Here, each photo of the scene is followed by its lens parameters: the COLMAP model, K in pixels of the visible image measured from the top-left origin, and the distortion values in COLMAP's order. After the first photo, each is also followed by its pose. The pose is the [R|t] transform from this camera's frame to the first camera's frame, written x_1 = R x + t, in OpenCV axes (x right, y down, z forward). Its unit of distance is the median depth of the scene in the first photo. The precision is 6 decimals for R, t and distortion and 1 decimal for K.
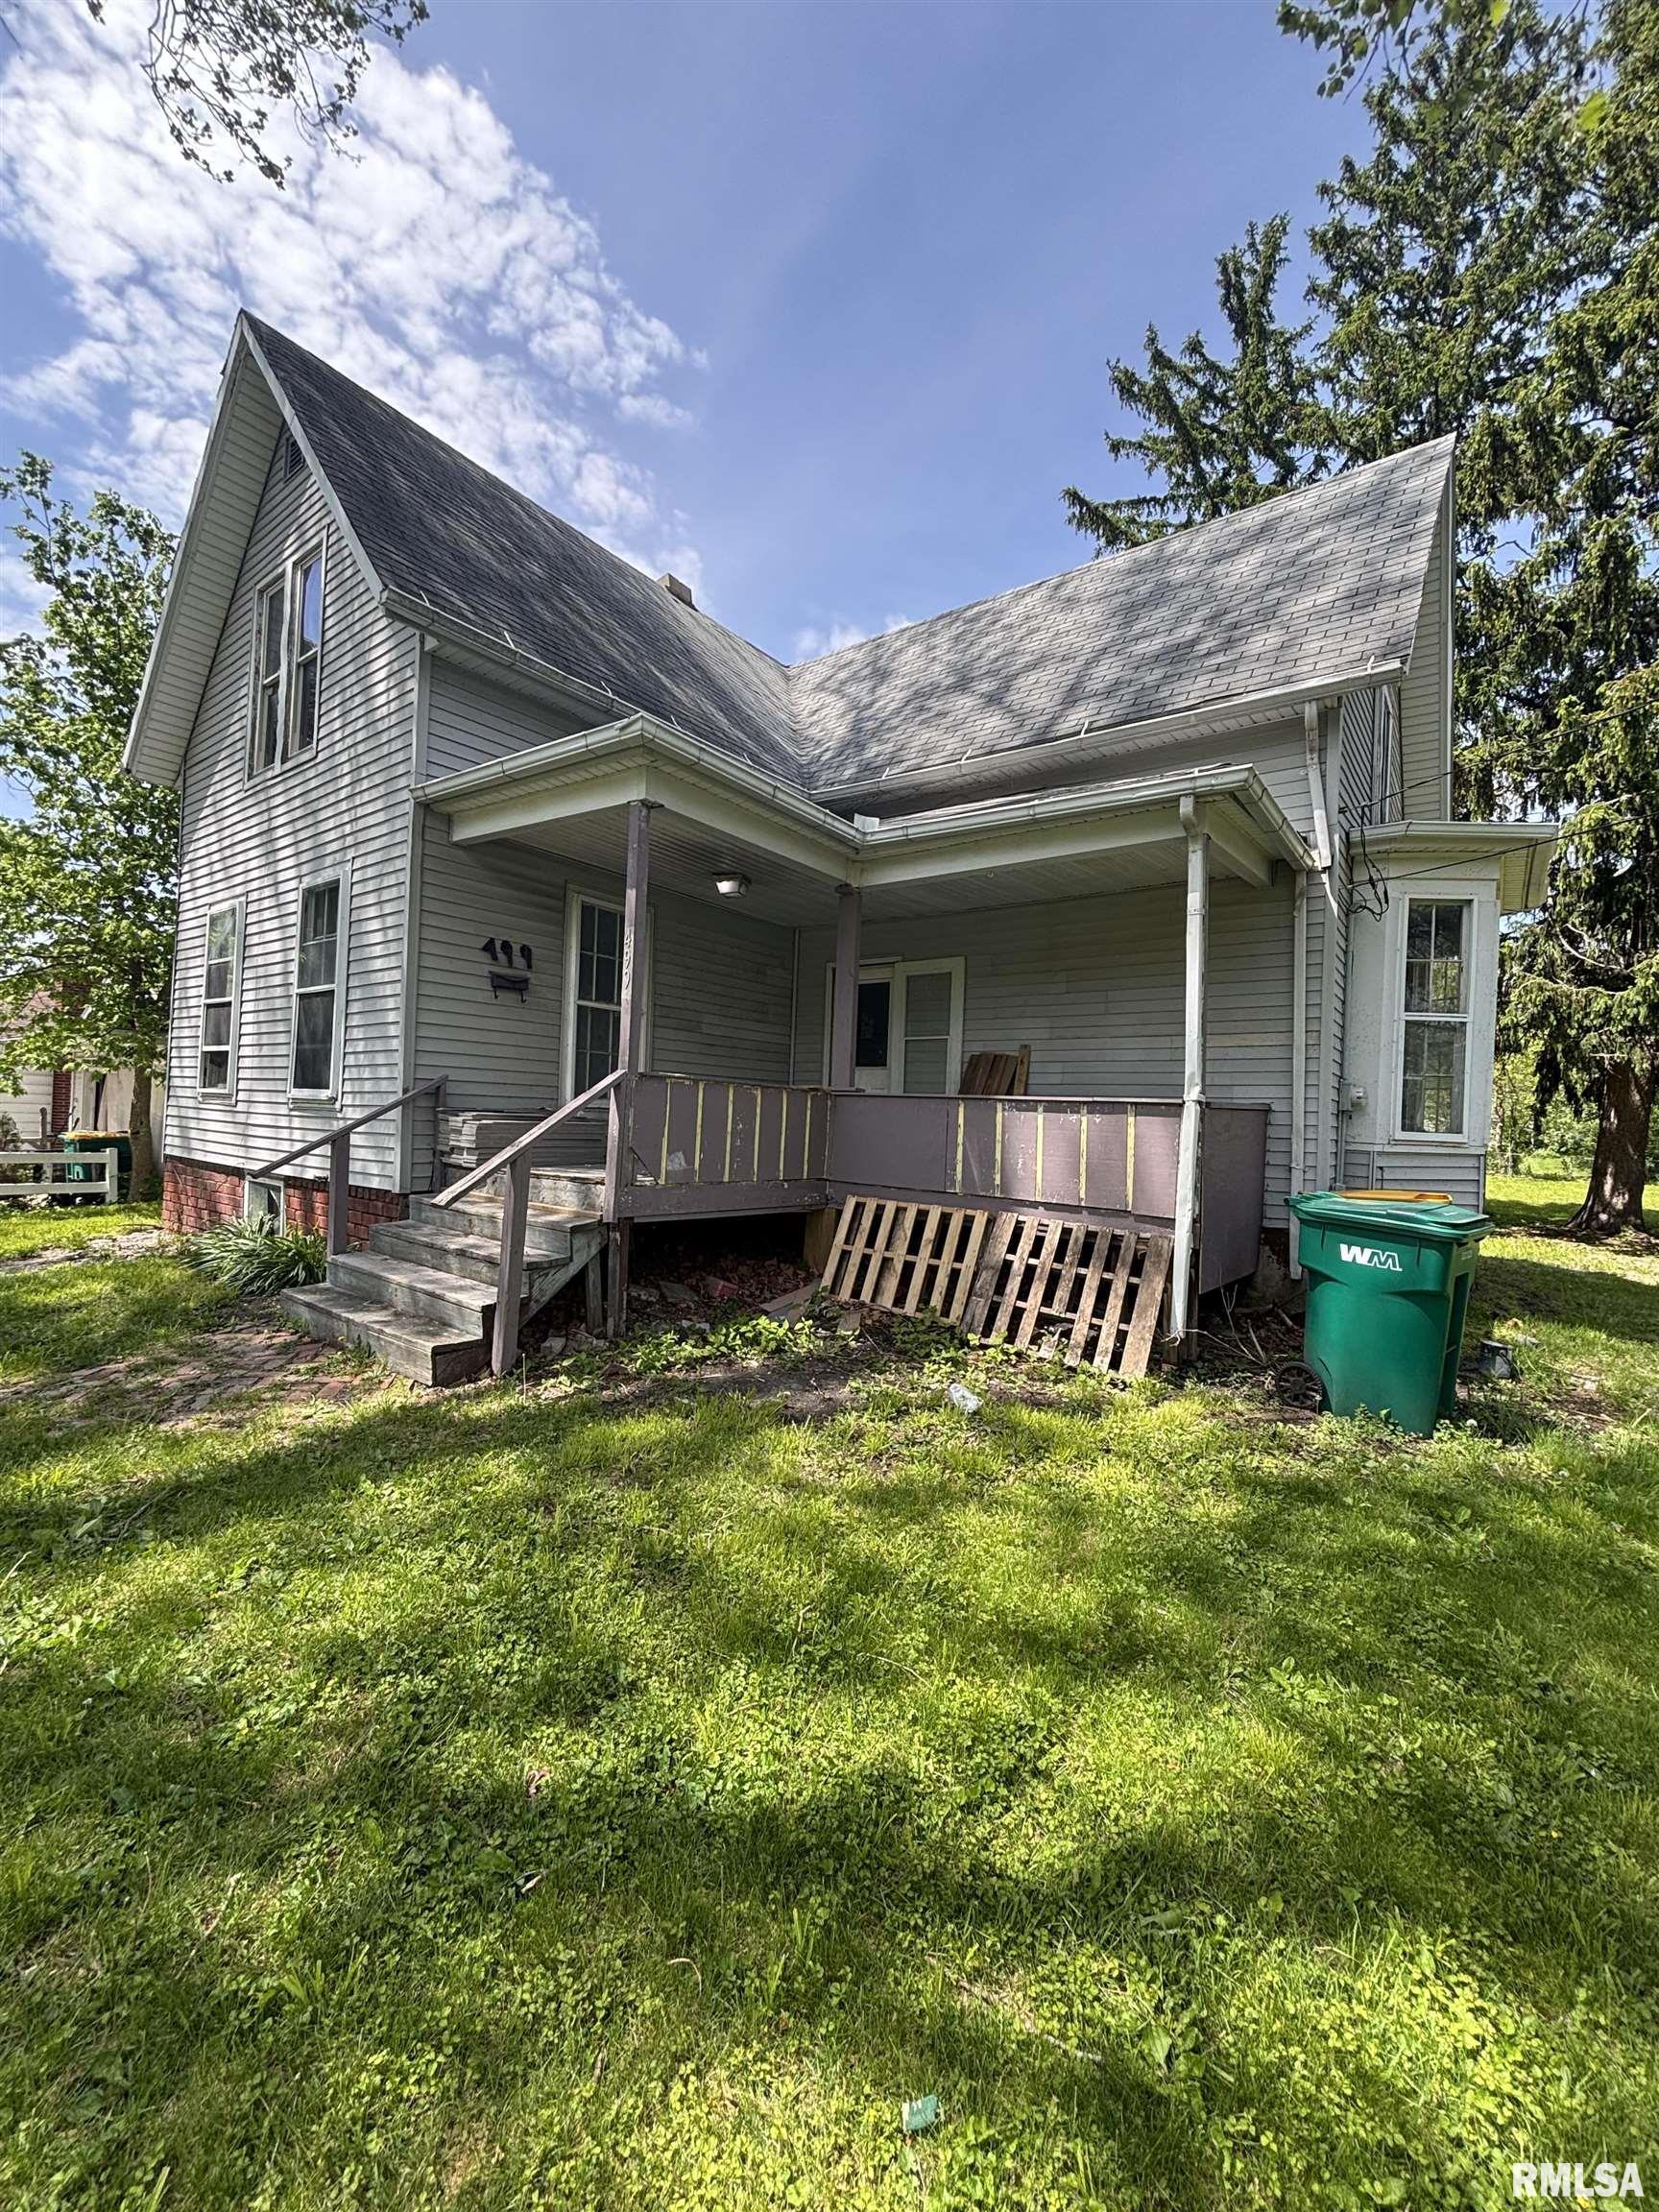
lens RADIAL K [[896.8, 0, 814.8], [0, 896.8, 1105.3], [0, 0, 1]] dist [0.000977, -0.000185]
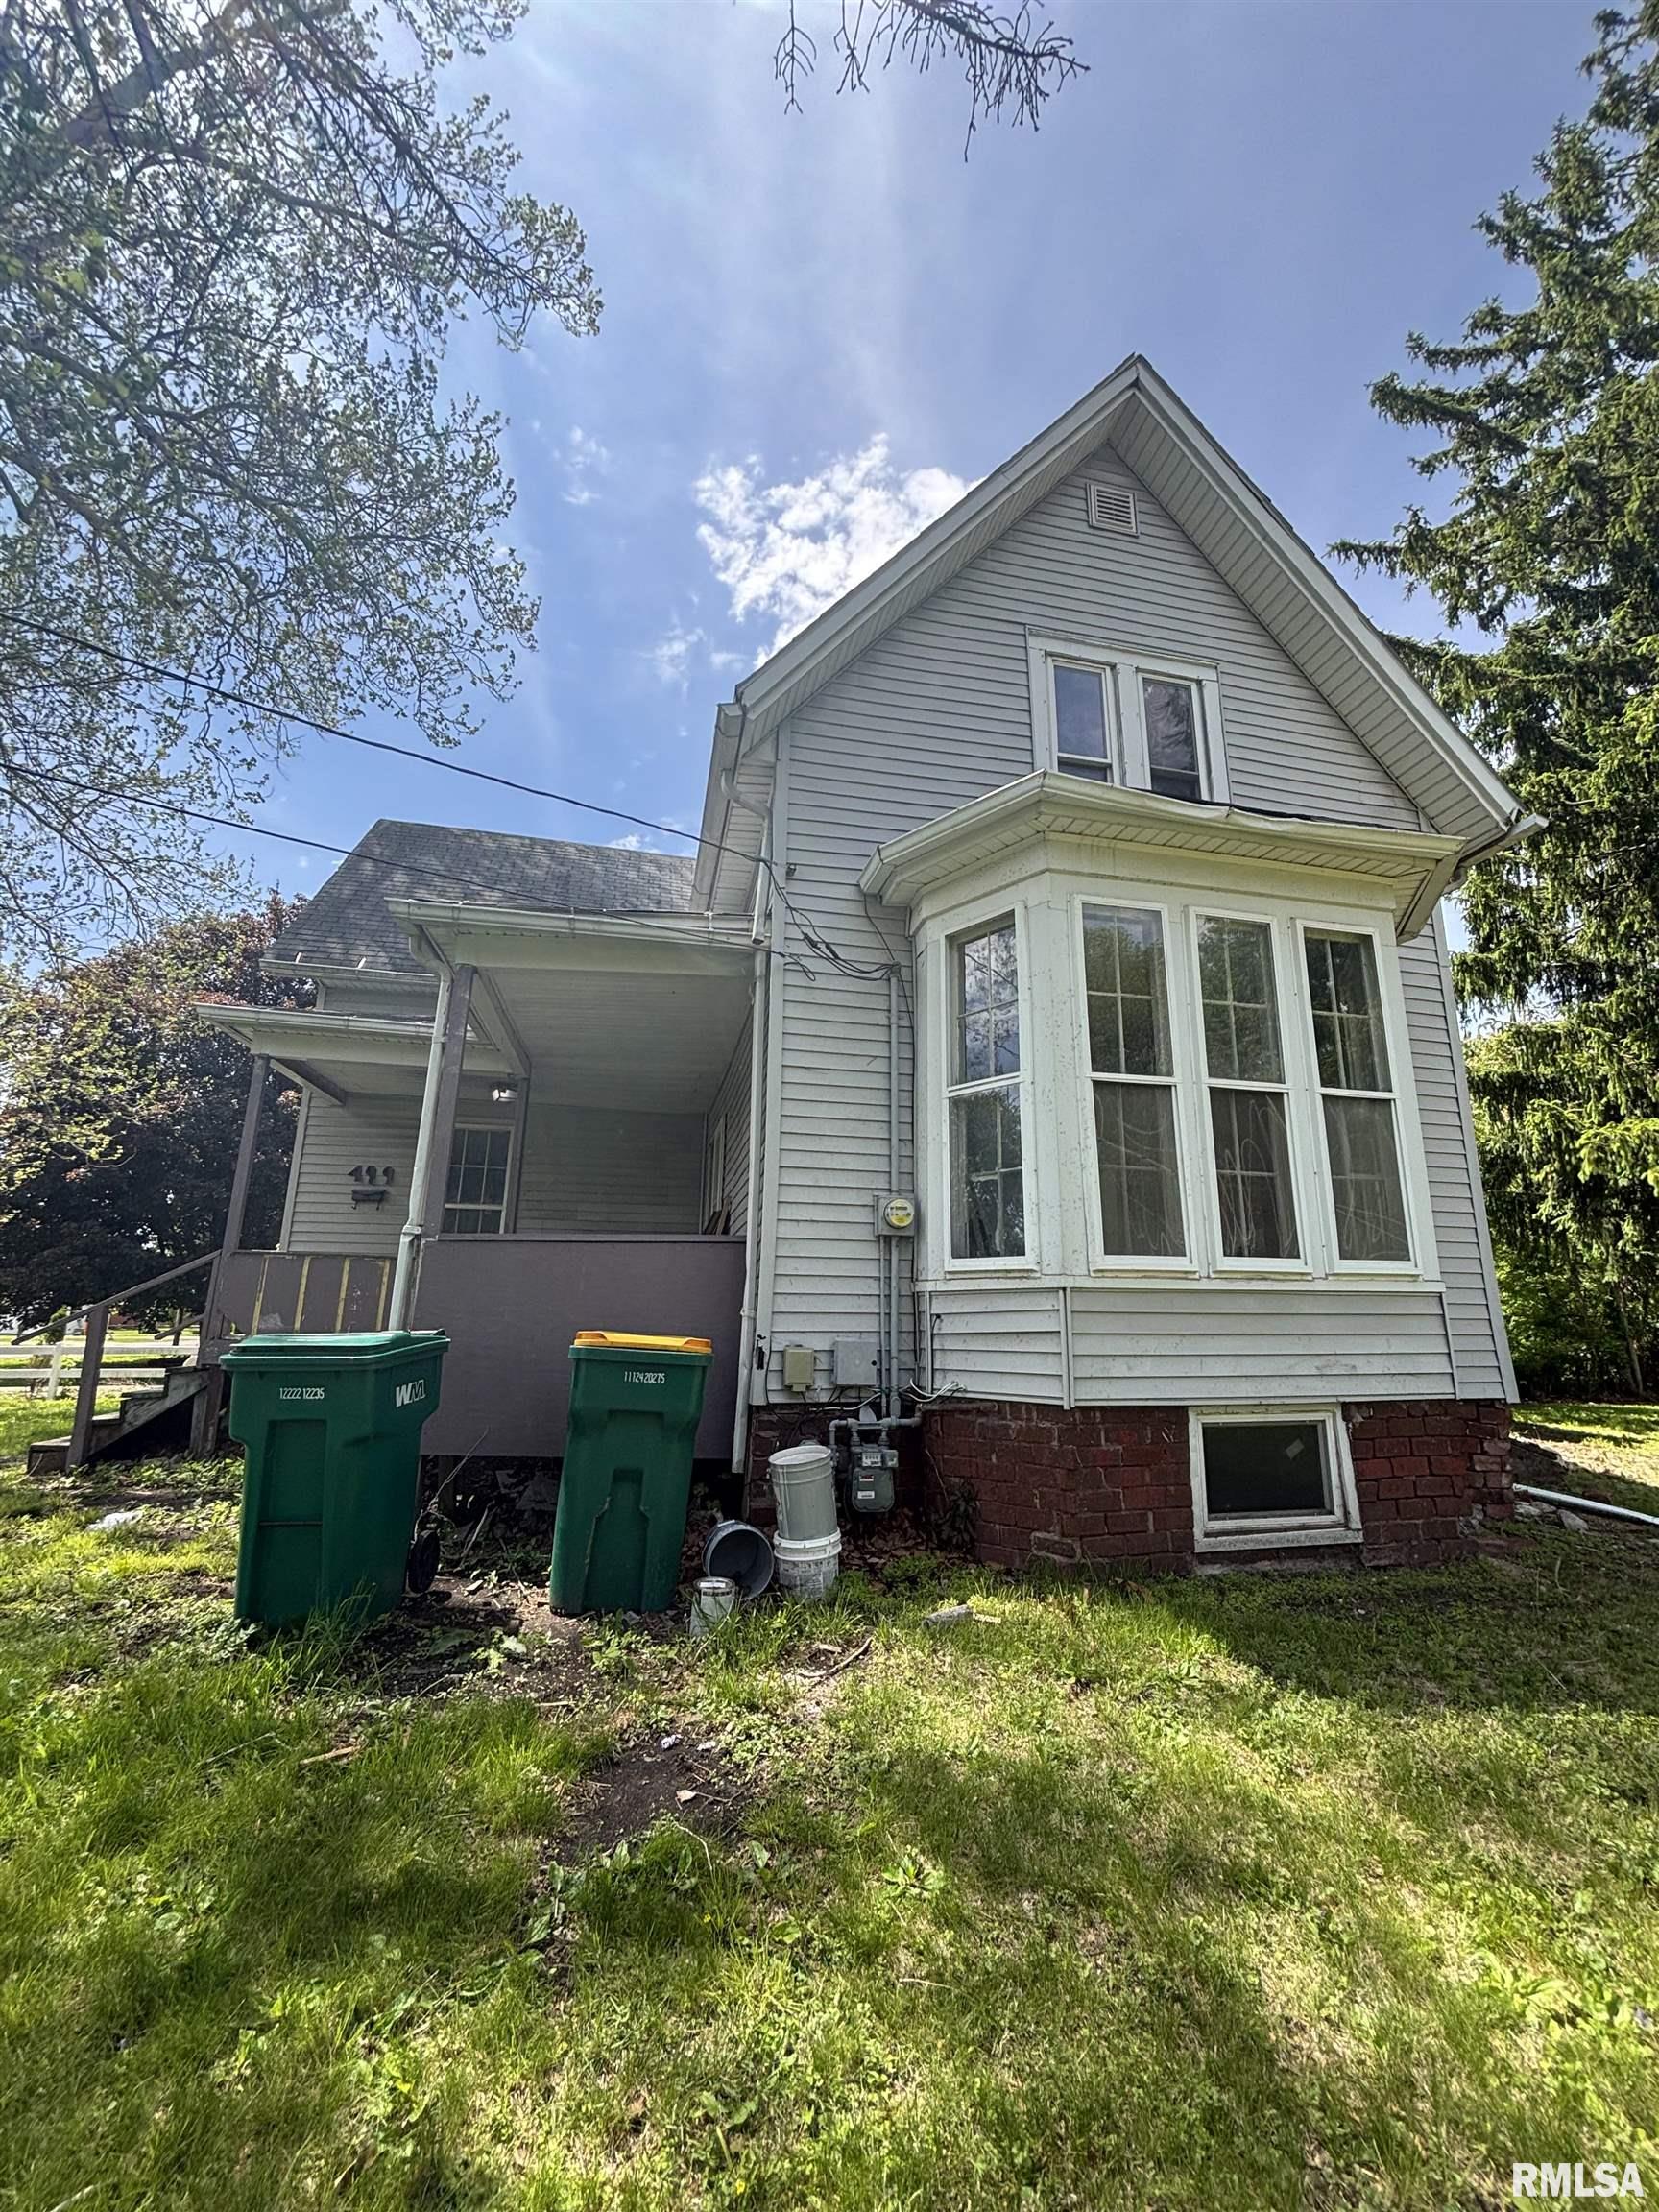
lens RADIAL K [[896.8, 0, 822.9], [0, 896.8, 1093.8], [0, 0, 1]] dist [0.000977, -0.000185]
pose [[0.784040, -0.181832, -0.593480, 0.806156], [0.042860, 0.969707, -0.240480, 0.055464], [0.619229, 0.163109, 0.768083, 0.264800]]
